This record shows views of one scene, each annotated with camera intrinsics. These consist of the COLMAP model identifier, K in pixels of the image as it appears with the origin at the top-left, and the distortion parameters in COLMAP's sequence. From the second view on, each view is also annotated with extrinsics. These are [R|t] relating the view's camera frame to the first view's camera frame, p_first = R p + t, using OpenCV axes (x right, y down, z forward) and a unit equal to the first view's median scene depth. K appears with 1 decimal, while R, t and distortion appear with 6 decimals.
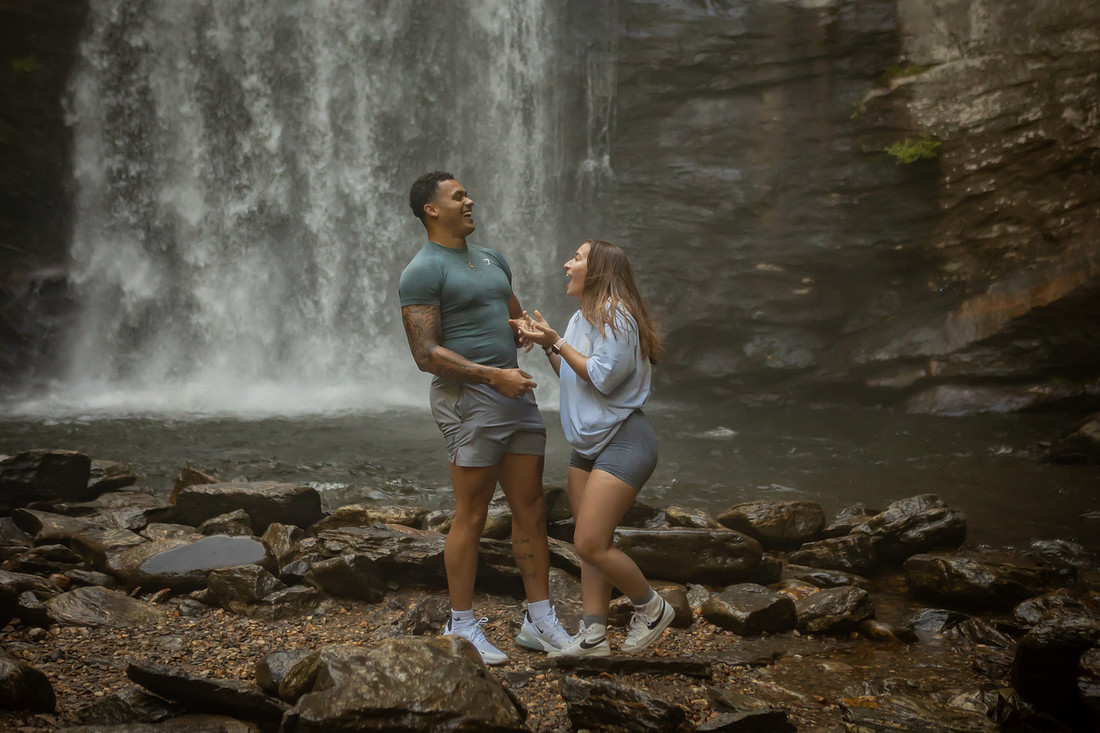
lens RADIAL K [[1461.2, 0, 578.2], [0, 1461.2, 292.1], [0, 0, 1]] dist [-0.028916, 0.000000]
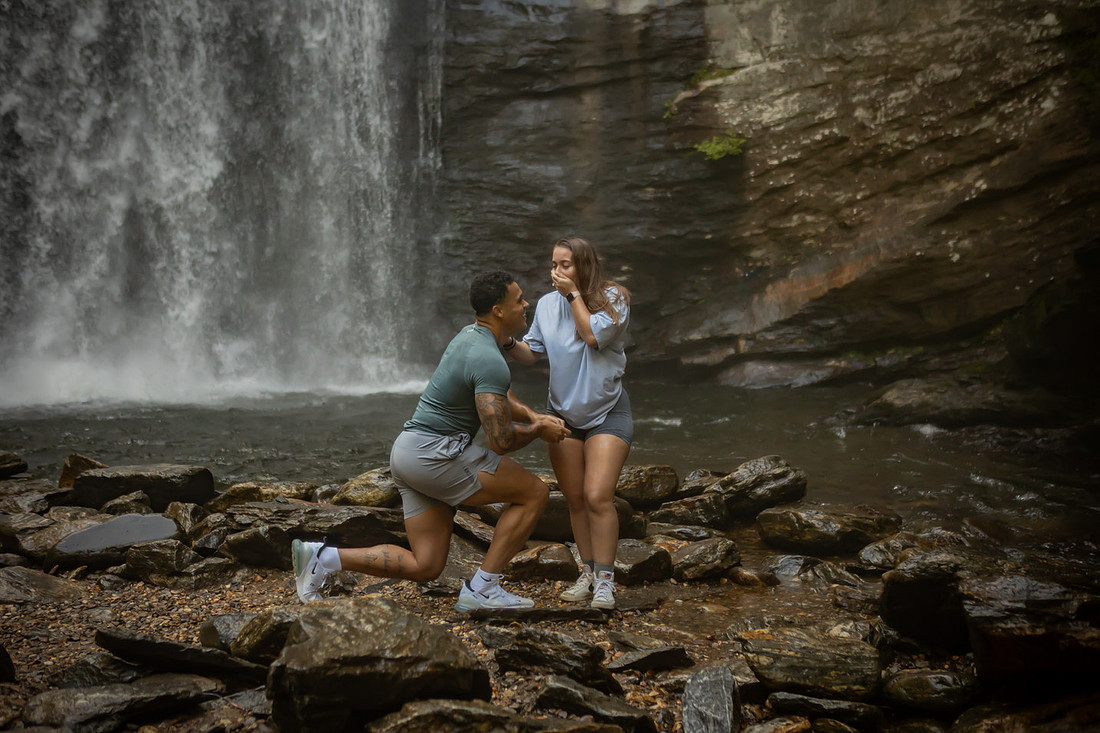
lens RADIAL K [[1360.4, 0, 555.4], [0, 1360.4, 358.2], [0, 0, 1]] dist [-0.013408, 0.000000]
pose [[0.993073, -0.024161, 0.114984, -0.013995], [0.017787, 0.998264, 0.056144, 0.001022], [-0.116141, -0.053710, 0.991779, -0.002632]]
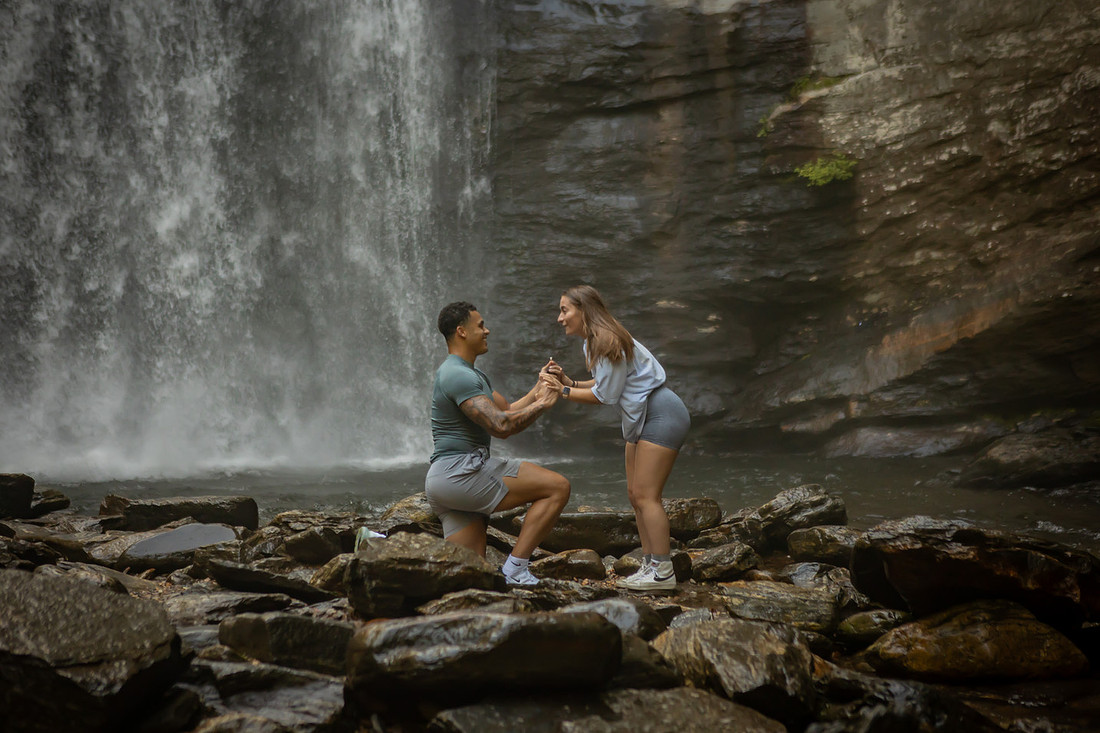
lens RADIAL K [[1826.9, 0, 558.8], [0, 1826.9, 358.9], [0, 0, 1]] dist [0.100750, 0.000000]
pose [[0.997534, -0.025164, 0.065513, -0.014022], [0.024916, 0.999679, 0.004598, 0.010395], [-0.065607, -0.002954, 0.997841, -0.127510]]
